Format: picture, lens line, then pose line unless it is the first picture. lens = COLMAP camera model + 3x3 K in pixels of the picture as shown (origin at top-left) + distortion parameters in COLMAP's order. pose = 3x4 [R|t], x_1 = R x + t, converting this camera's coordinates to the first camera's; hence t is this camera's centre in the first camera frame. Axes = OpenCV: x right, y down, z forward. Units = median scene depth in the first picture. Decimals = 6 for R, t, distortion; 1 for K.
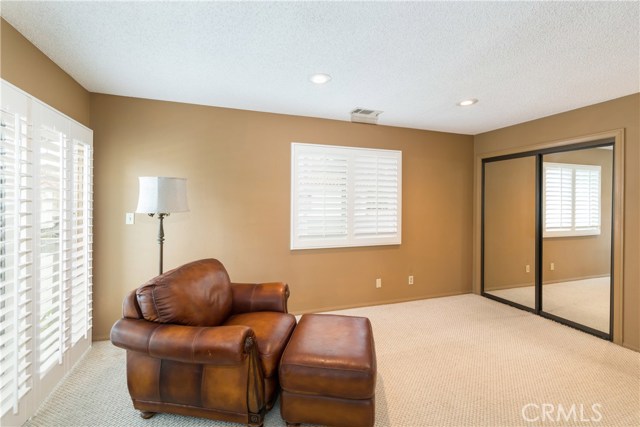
lens RADIAL K [[283.2, 0, 317.6], [0, 283.2, 199.6], [0, 0, 1]] dist [-0.000592, -0.000012]
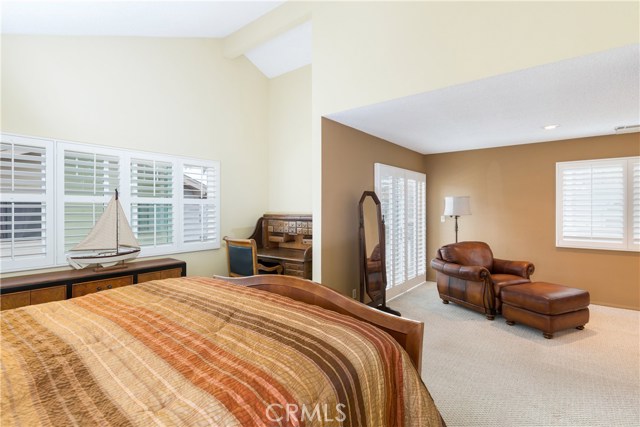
lens RADIAL K [[292.9, 0, 320.0], [0, 292.9, 213.5], [0, 0, 1]] dist [0.000791, -0.000034]
pose [[0.512687, 0.008683, -0.858532, 0.650581], [0.014032, 0.999731, 0.018491, -0.015207], [0.858461, -0.021527, 0.512427, -0.765543]]
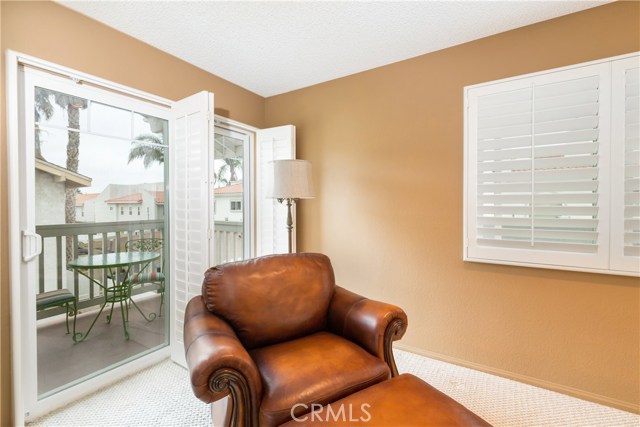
lens RADIAL K [[279.5, 0, 320.0], [0, 279.5, 213.5], [0, 0, 1]] dist [0.000363, 0.000104]
pose [[0.632704, 0.013111, -0.774282, 0.241544], [0.009250, 0.999657, 0.024487, 0.072718], [0.774338, -0.022655, 0.632366, 0.488352]]
